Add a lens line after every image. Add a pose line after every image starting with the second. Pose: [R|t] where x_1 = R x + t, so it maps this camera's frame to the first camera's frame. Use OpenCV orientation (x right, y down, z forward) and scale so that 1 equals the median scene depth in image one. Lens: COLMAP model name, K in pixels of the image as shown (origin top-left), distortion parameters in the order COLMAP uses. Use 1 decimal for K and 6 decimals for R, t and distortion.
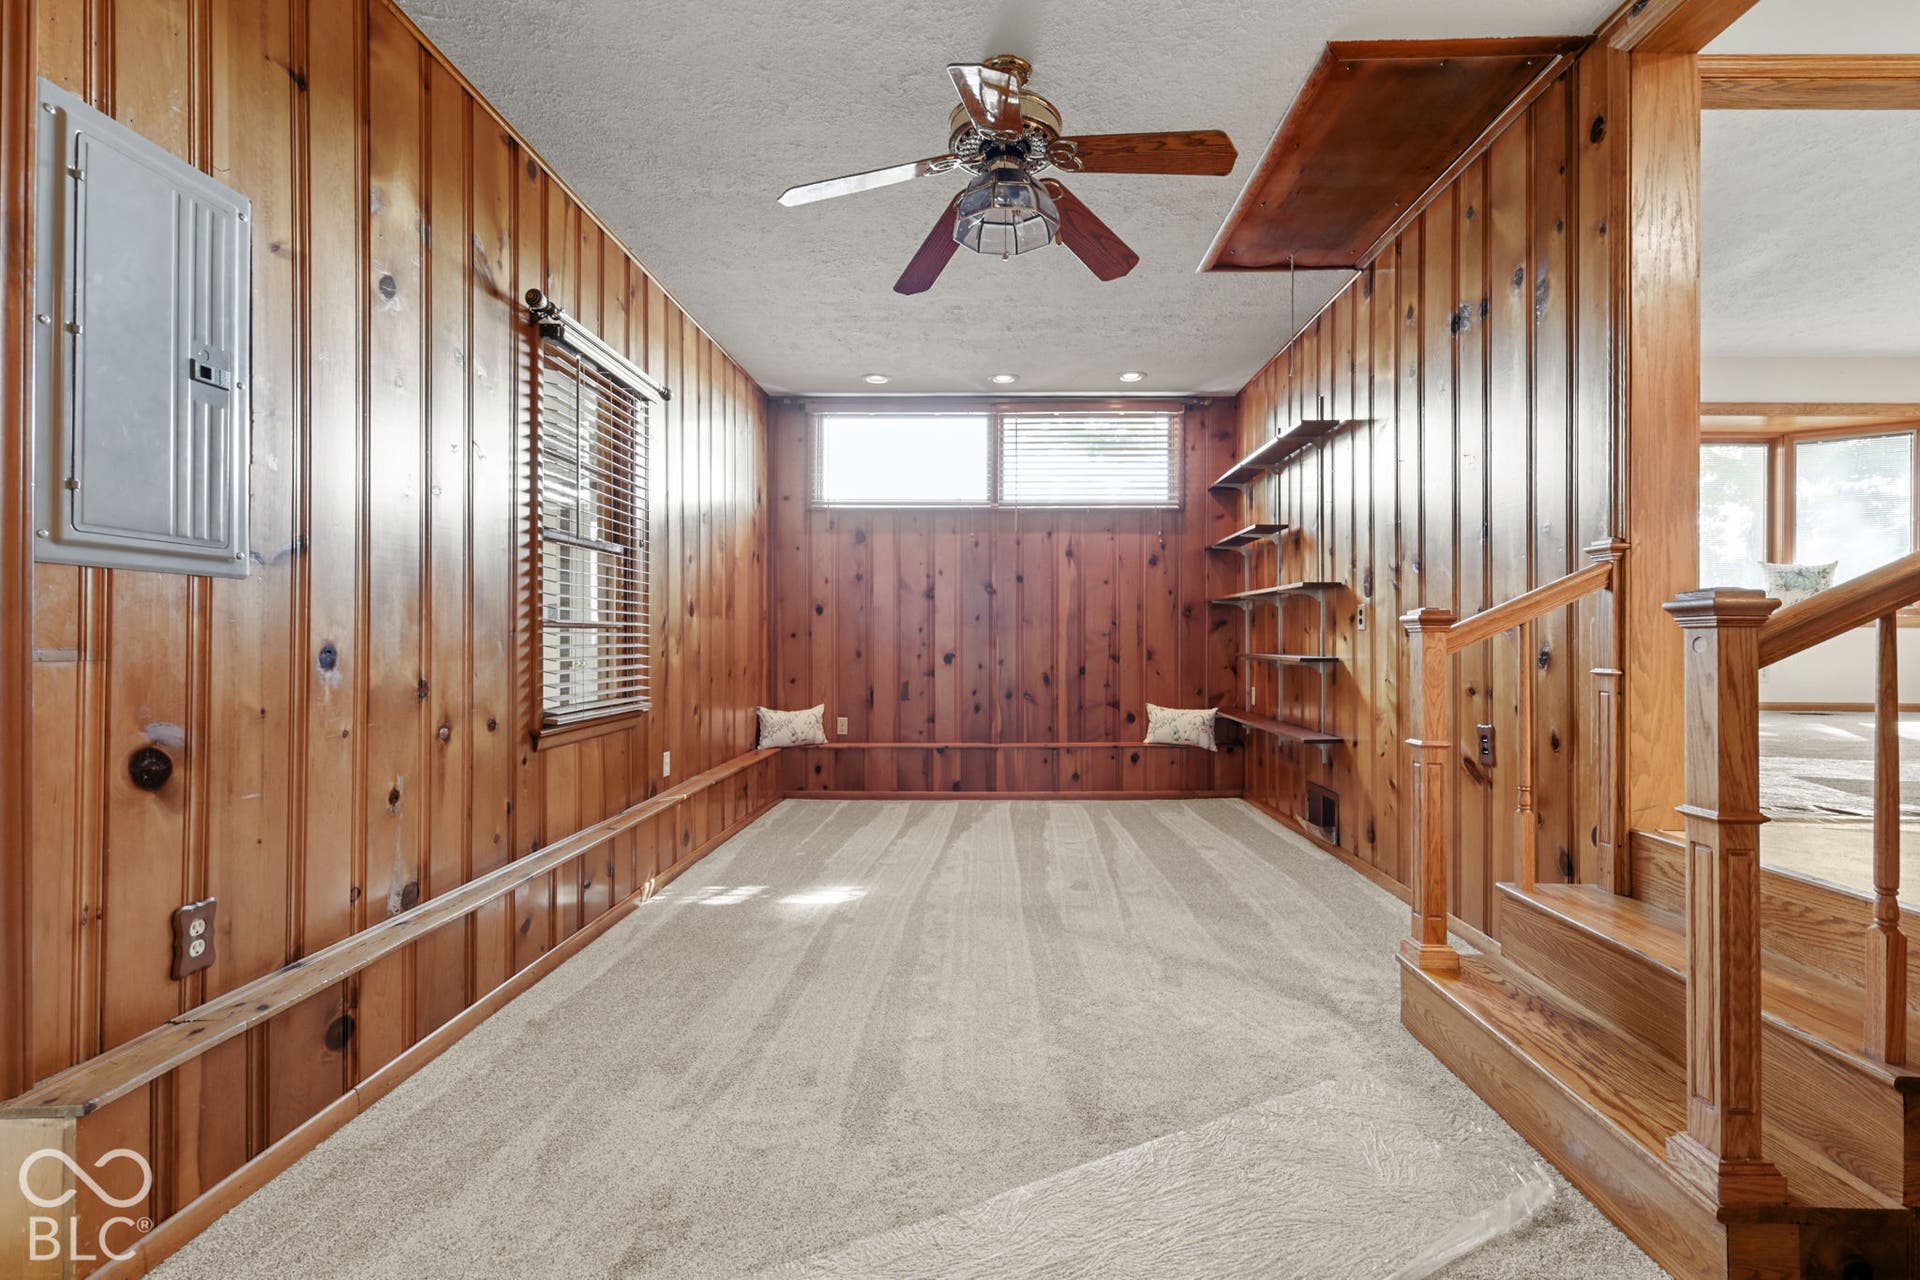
lens RADIAL K [[829.0, 0, 969.3], [0, 829.0, 637.9], [0, 0, 1]] dist [0.000679, 0.000012]
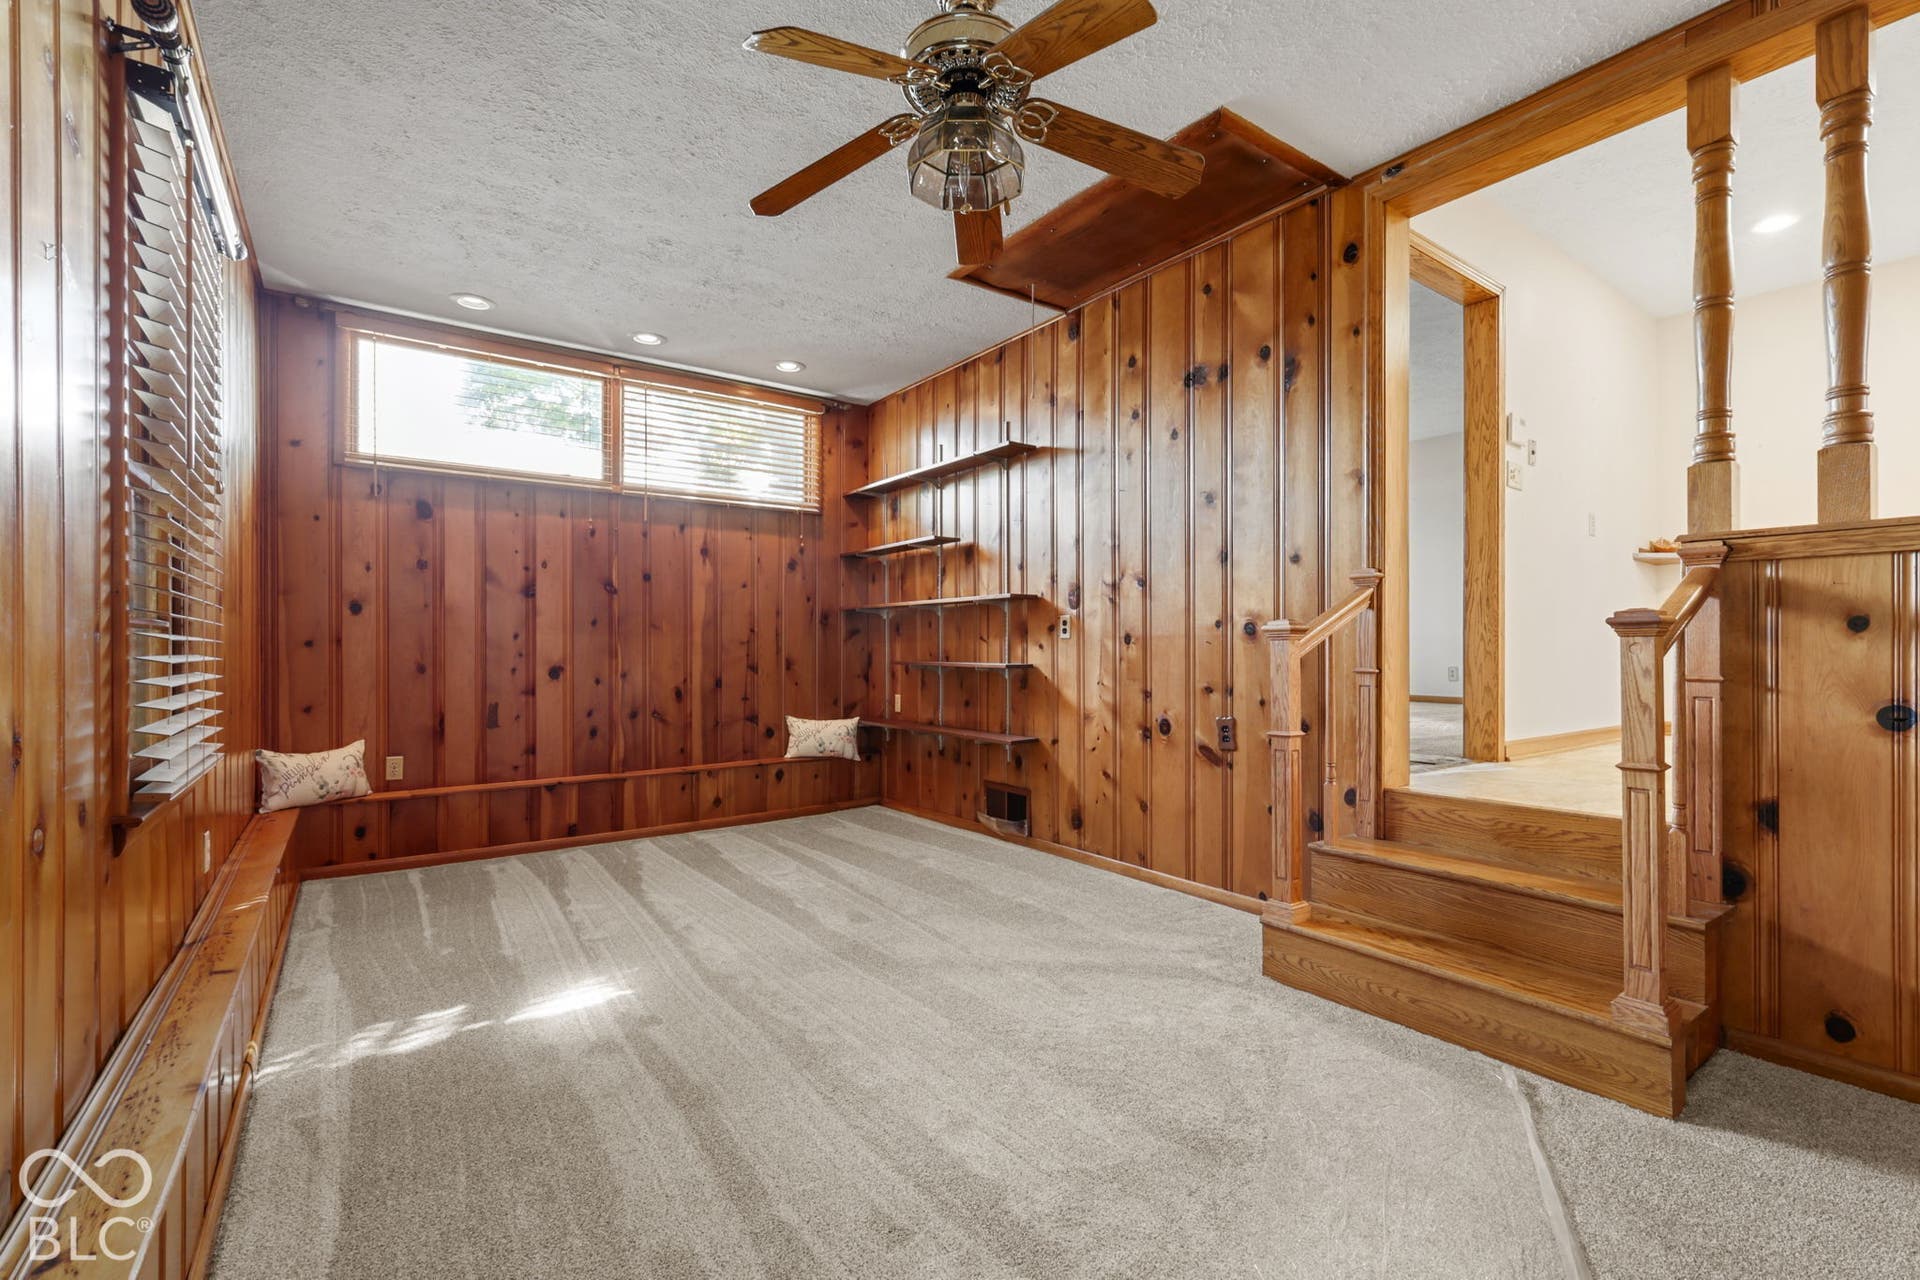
lens RADIAL K [[839.2, 0, 963.0], [0, 839.2, 648.9], [0, 0, 1]] dist [0.001198, 0.000439]
pose [[0.803928, -0.002283, 0.594723, -0.196009], [0.001426, 0.999997, 0.001912, 0.001247], [-0.594726, -0.000689, 0.803928, 0.115688]]
